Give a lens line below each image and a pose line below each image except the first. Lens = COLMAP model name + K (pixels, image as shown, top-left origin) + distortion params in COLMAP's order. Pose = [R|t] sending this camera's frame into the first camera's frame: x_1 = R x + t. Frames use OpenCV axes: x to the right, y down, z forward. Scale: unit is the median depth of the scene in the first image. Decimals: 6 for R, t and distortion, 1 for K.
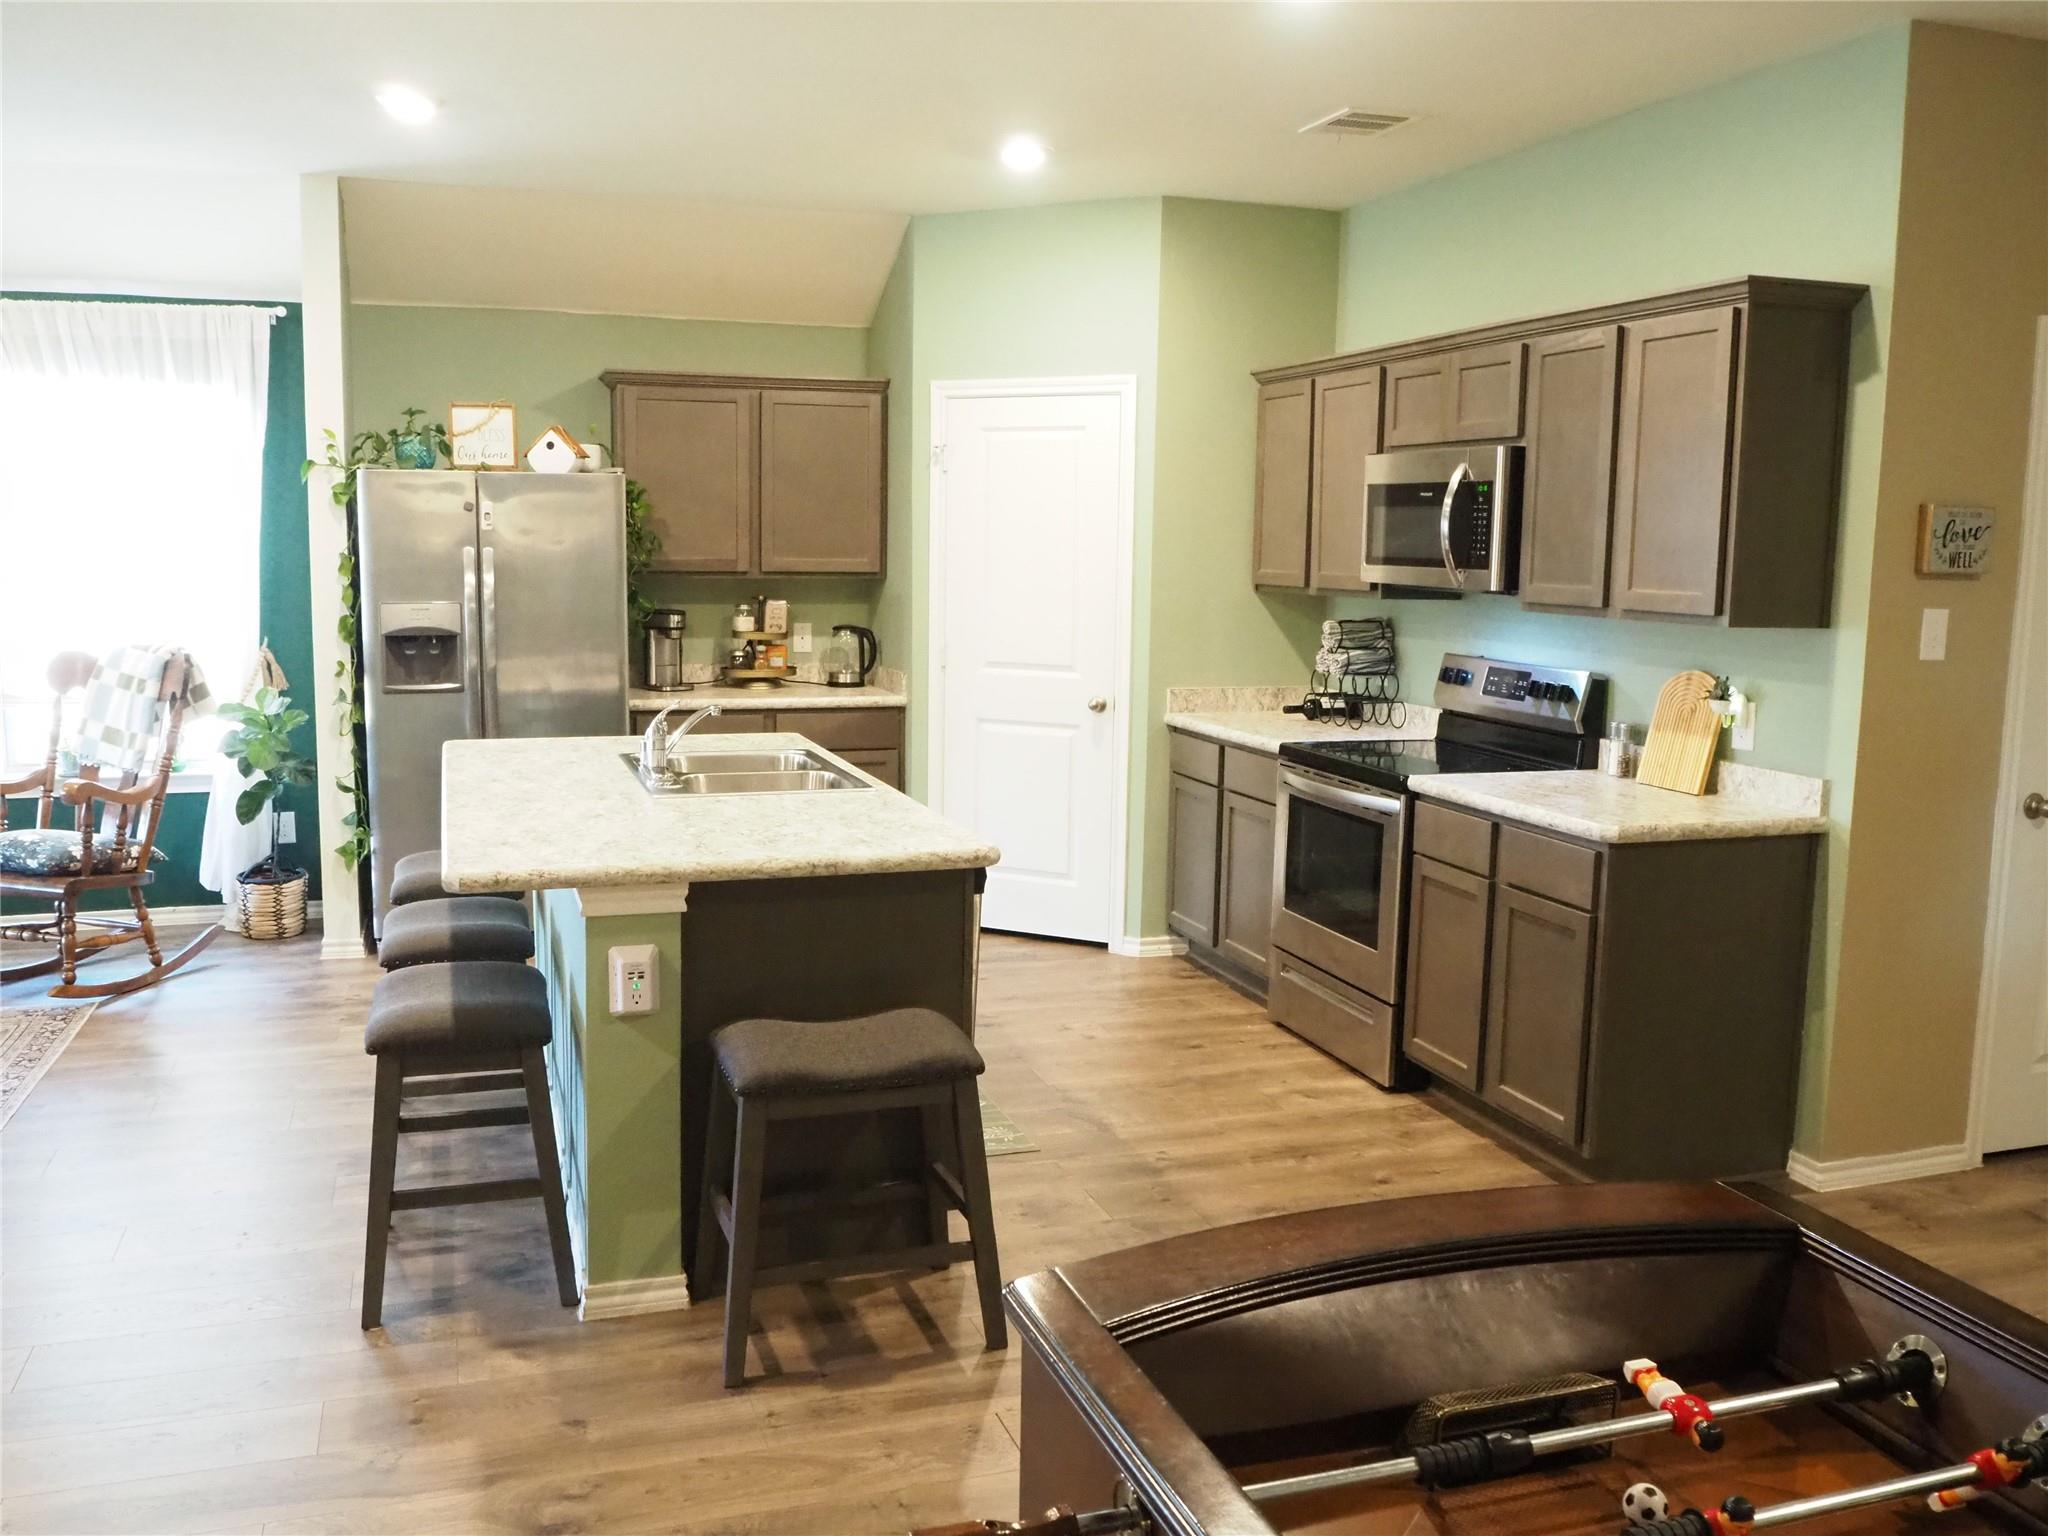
lens RADIAL K [[1717.4, 0, 1019.2], [0, 1717.4, 775.6], [0, 0, 1]] dist [-0.039234, 0.006591]
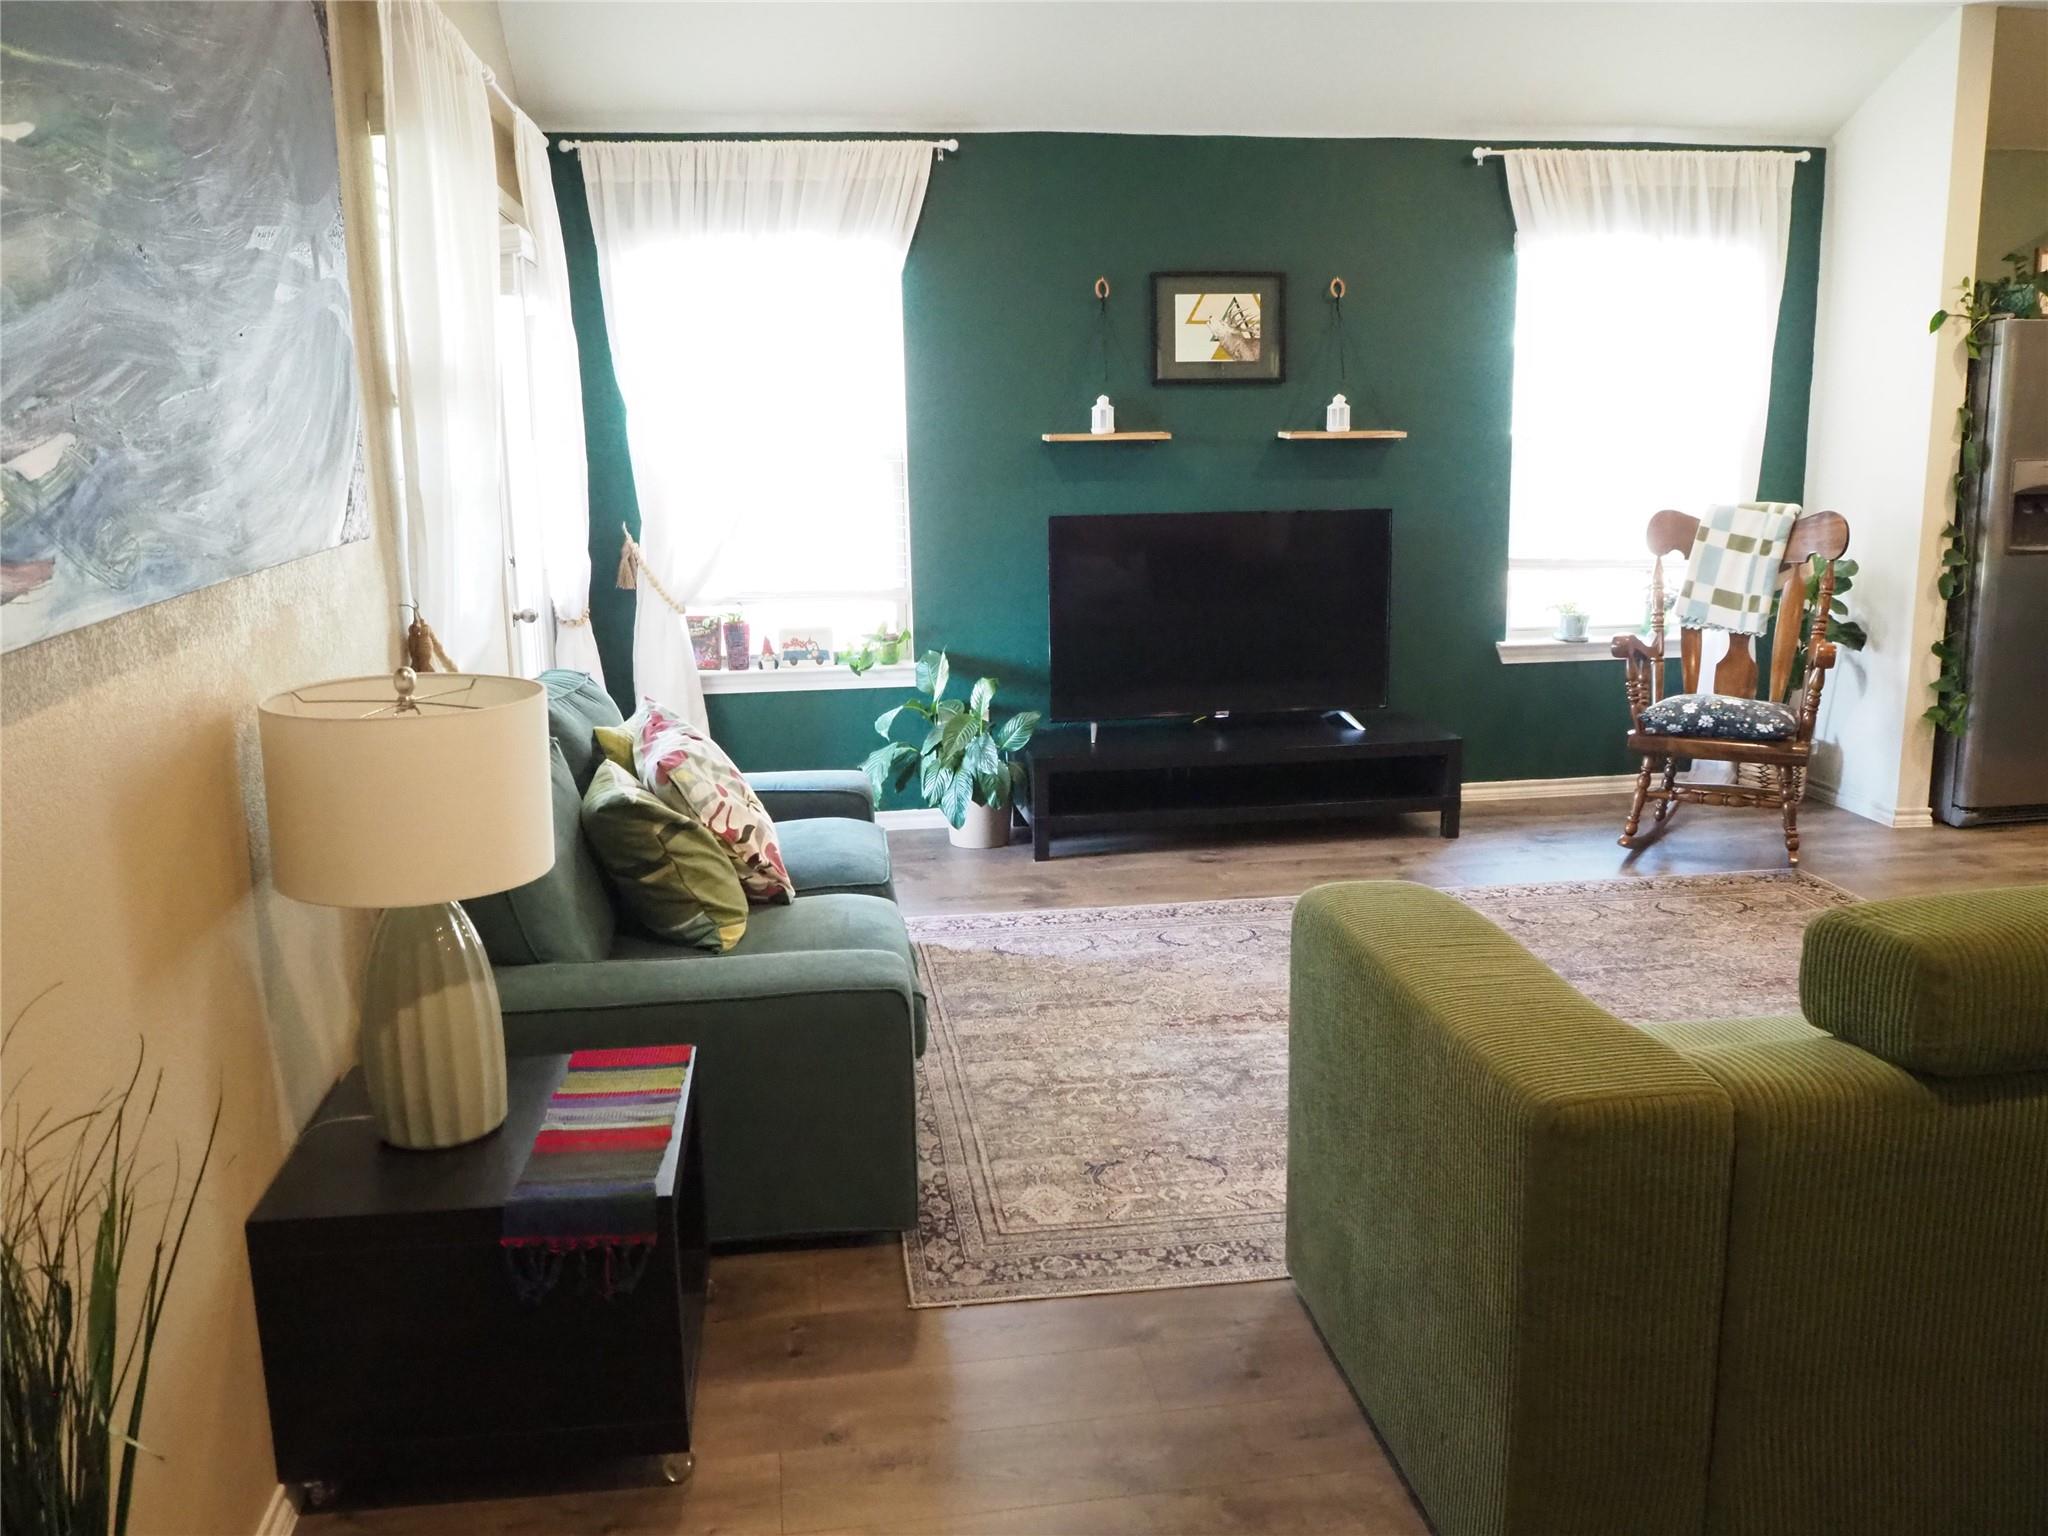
lens RADIAL K [[1717.4, 0, 1028.8], [0, 1717.4, 758.1], [0, 0, 1]] dist [-0.039234, 0.006591]
pose [[0.986008, 0.013566, -0.166144, -0.761446], [-0.001972, 0.997563, 0.069751, 0.000669], [0.166685, -0.068447, 0.983632, -0.044252]]
